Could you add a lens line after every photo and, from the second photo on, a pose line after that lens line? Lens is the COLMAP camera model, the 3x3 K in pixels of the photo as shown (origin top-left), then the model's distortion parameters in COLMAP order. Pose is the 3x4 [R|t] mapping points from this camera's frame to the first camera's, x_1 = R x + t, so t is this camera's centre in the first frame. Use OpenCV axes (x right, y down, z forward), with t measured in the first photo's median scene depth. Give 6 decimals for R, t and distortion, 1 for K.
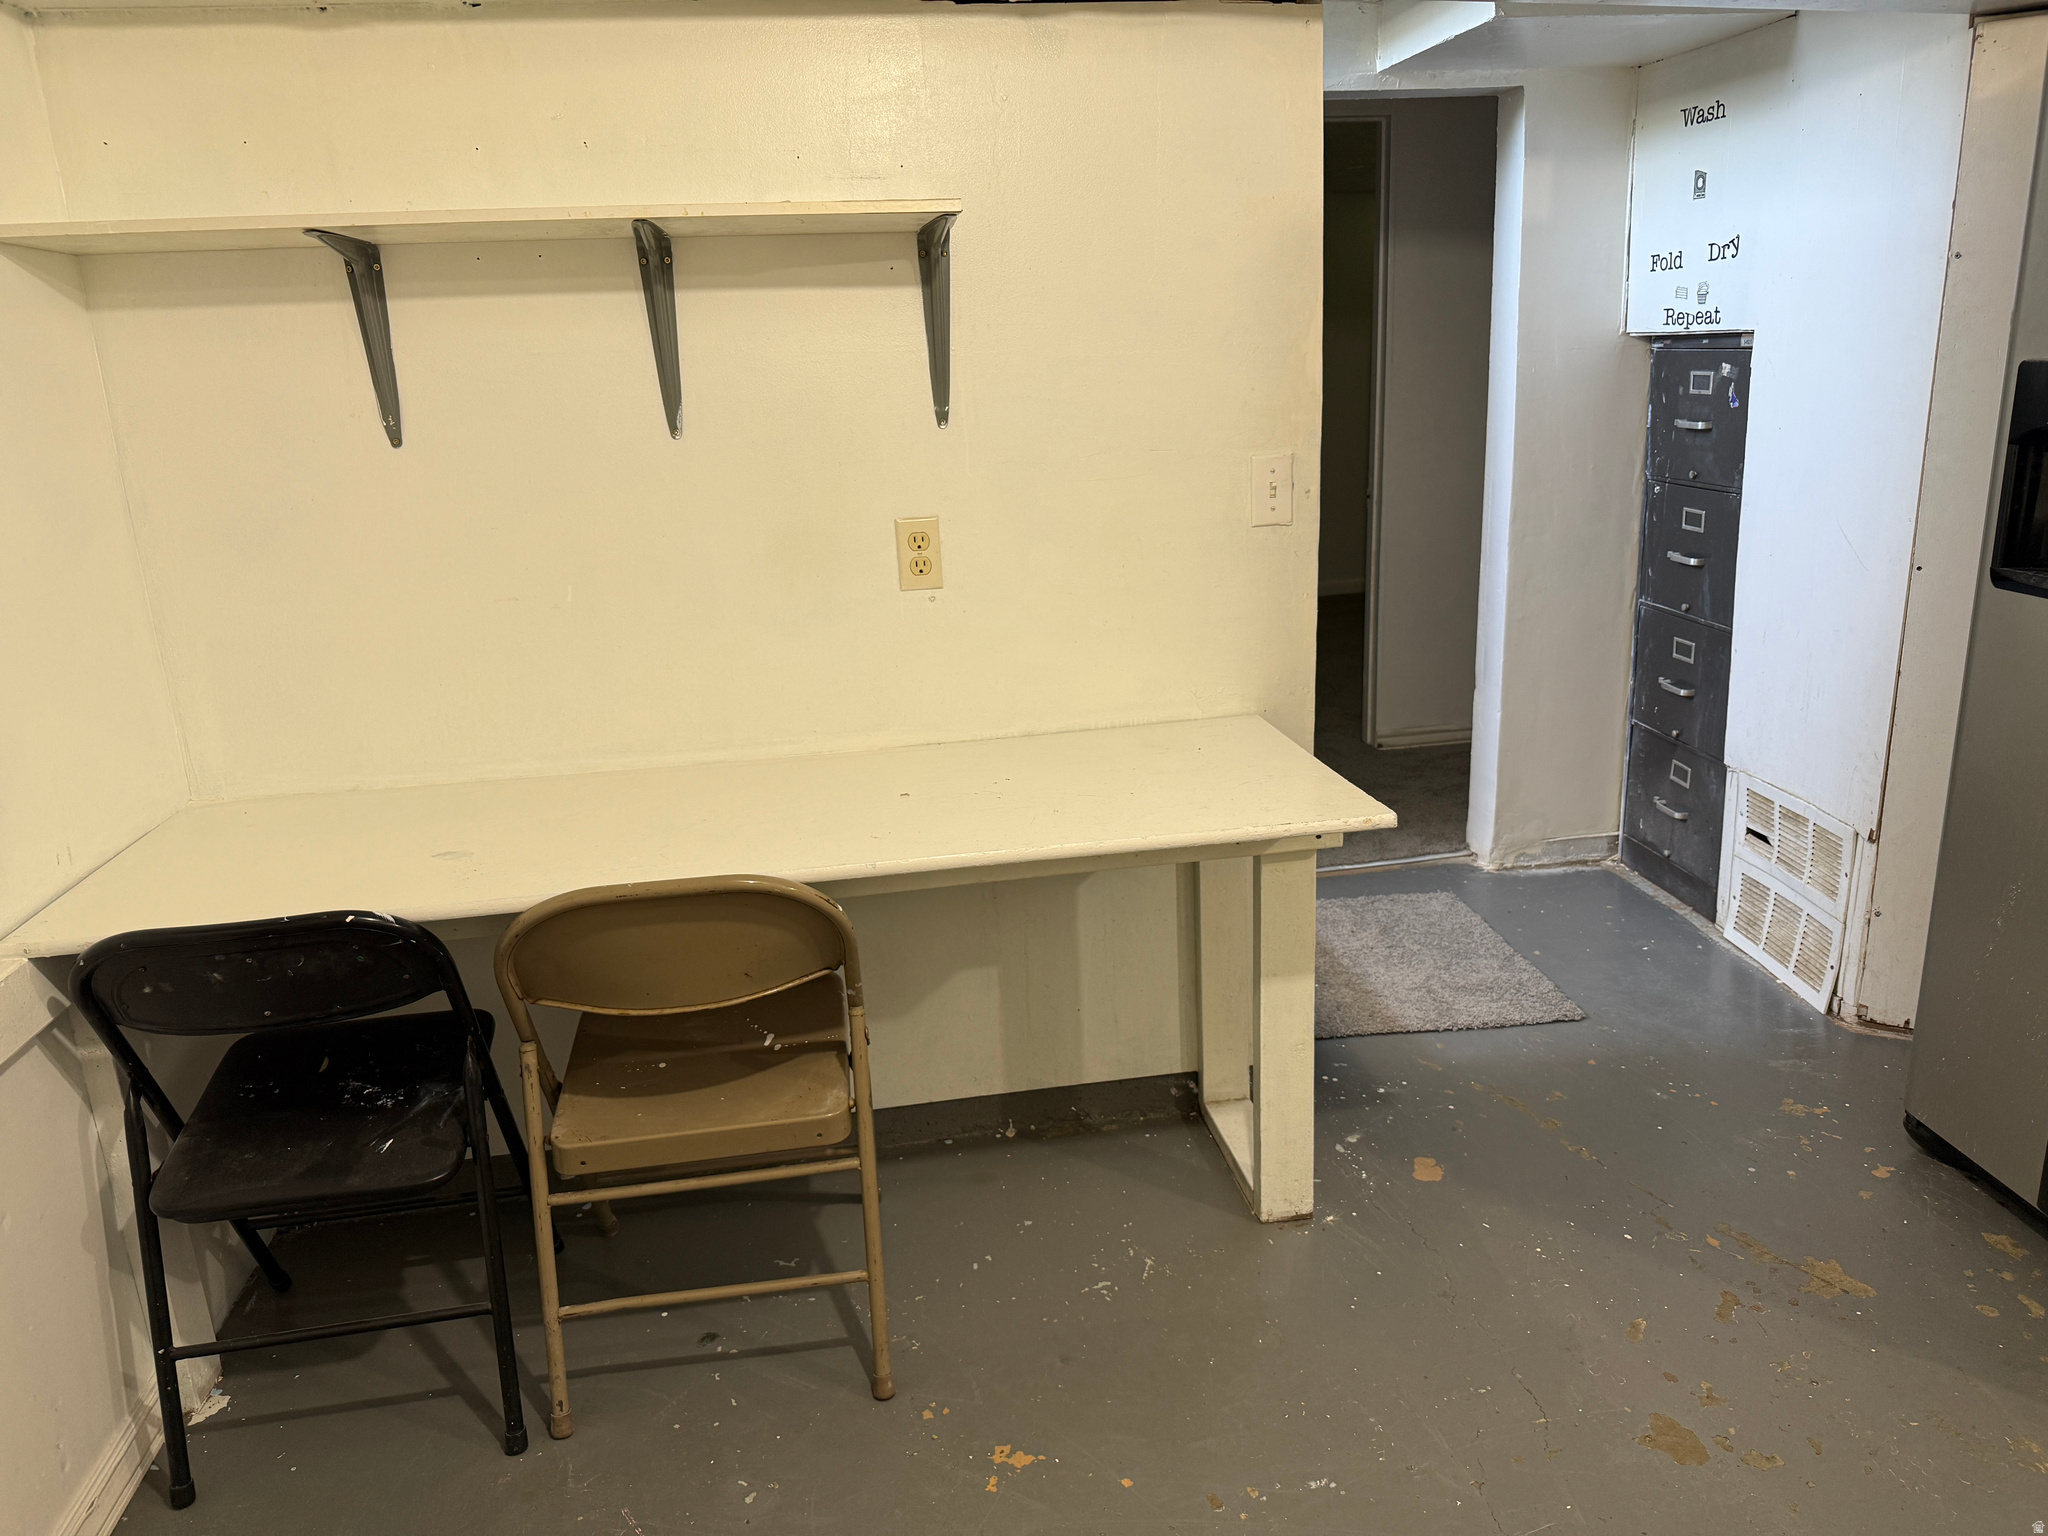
lens RADIAL K [[1449.3, 0, 1024.0], [0, 1449.3, 768.0], [0, 0, 1]] dist [-0.001710, -0.003730]
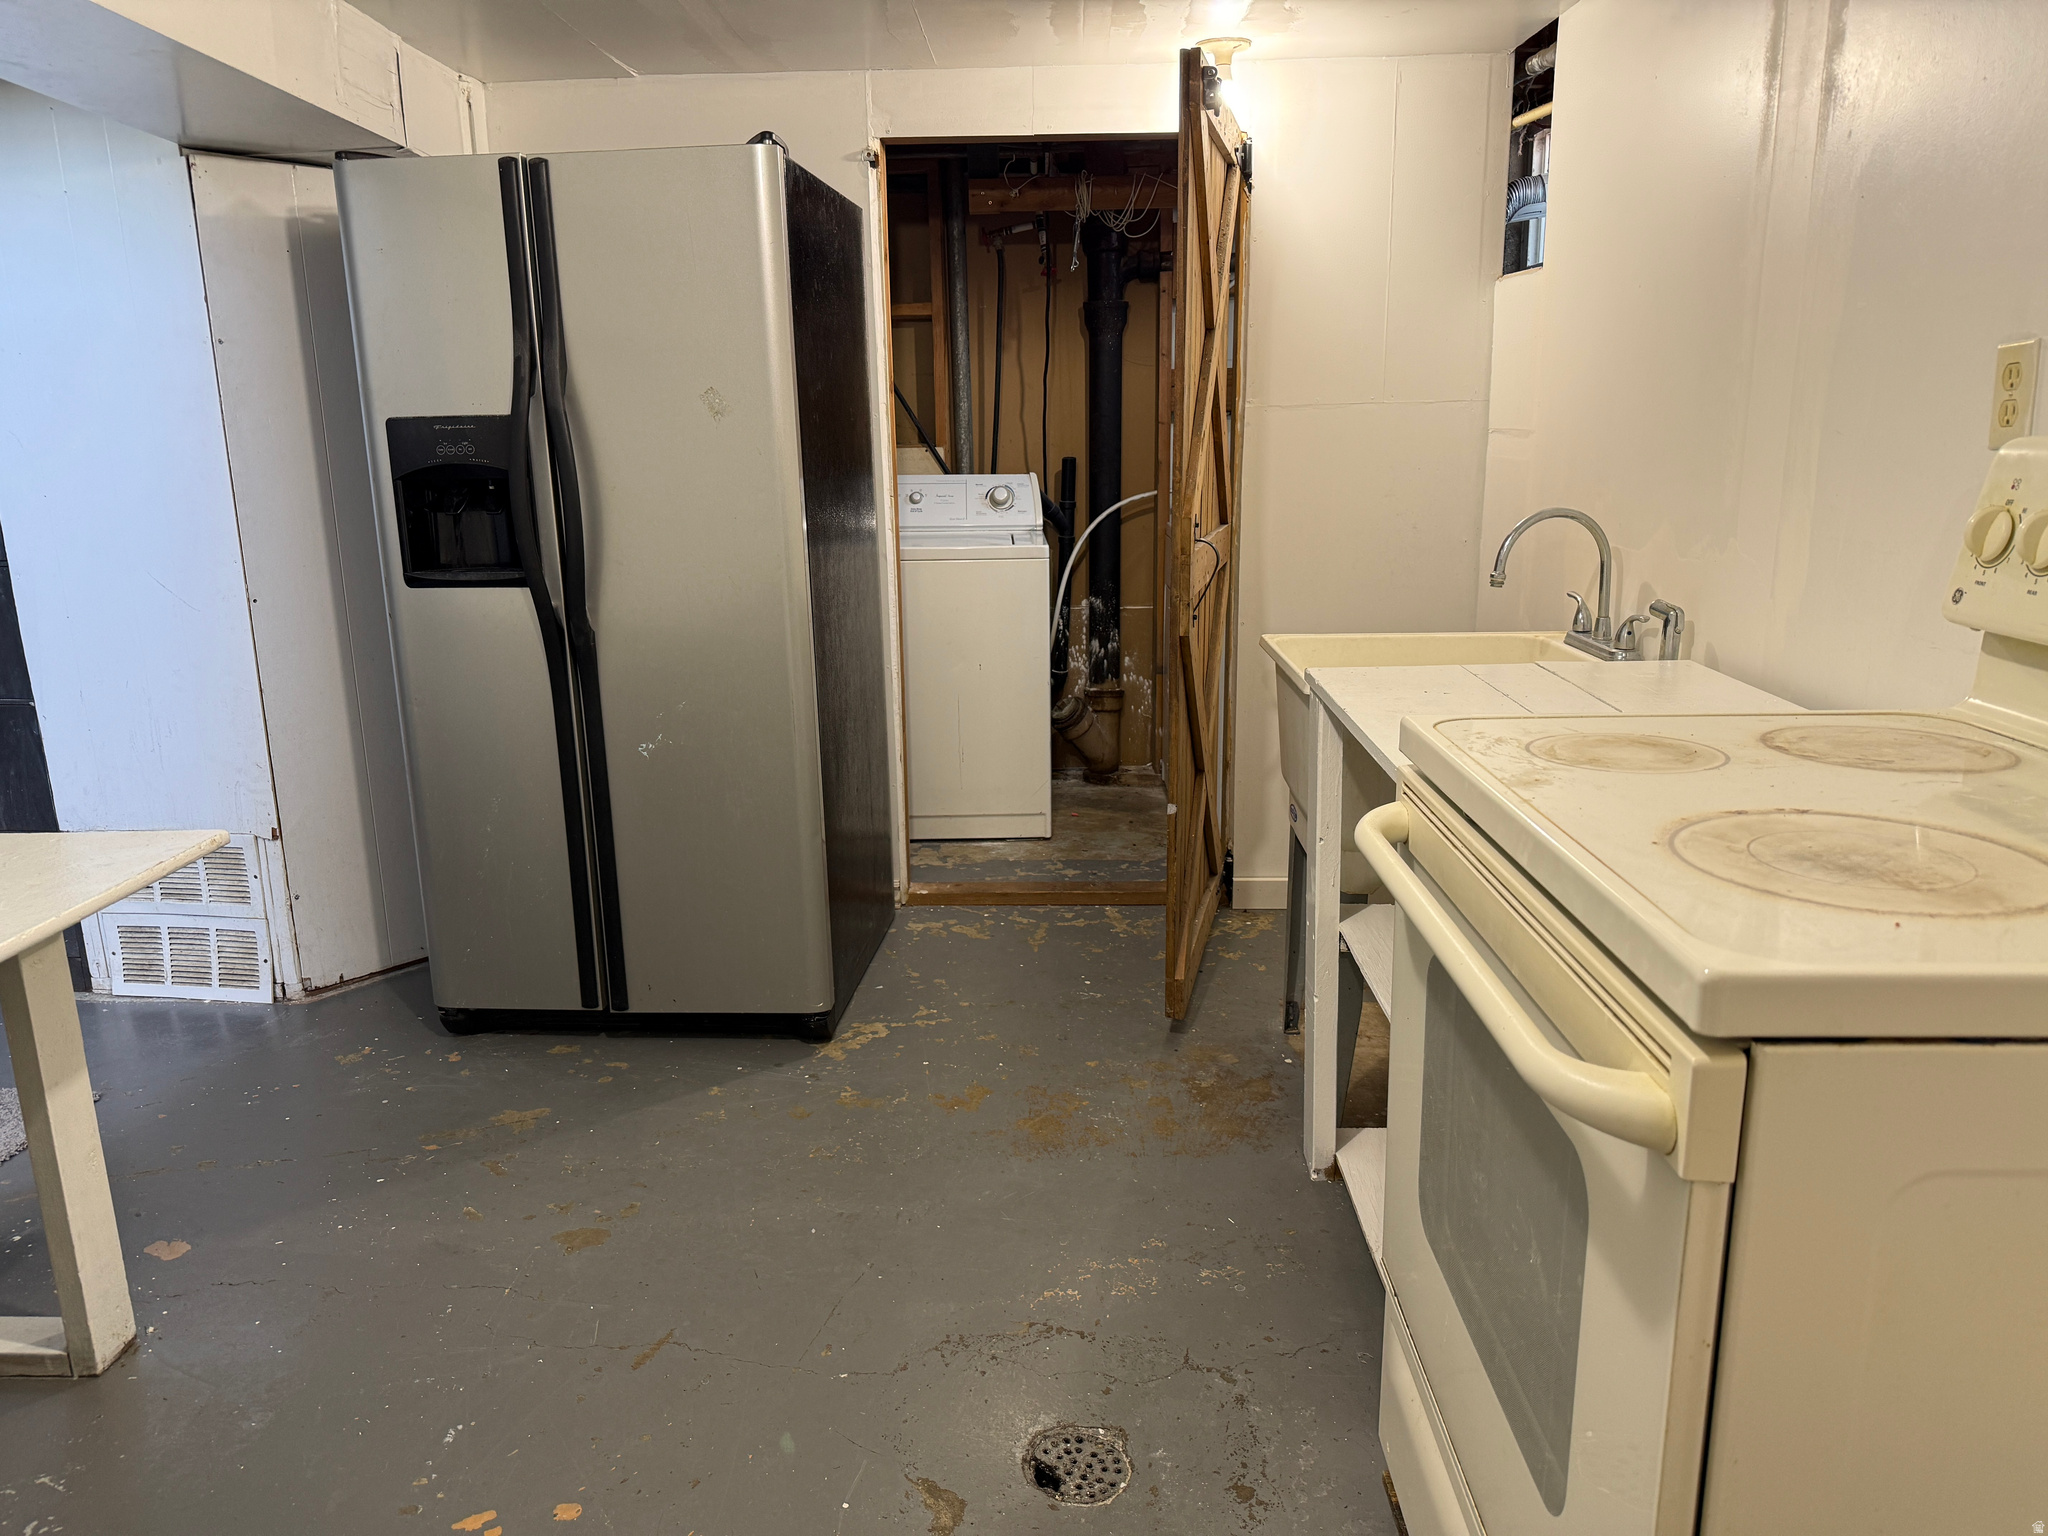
lens RADIAL K [[1449.3, 0, 1024.0], [0, 1449.3, 768.0], [0, 0, 1]] dist [-0.001710, -0.003730]
pose [[0.179918, -0.195273, 0.964105, -0.388828], [0.279648, 0.949812, 0.140191, 0.002261], [-0.943094, 0.244387, 0.225496, 0.153803]]
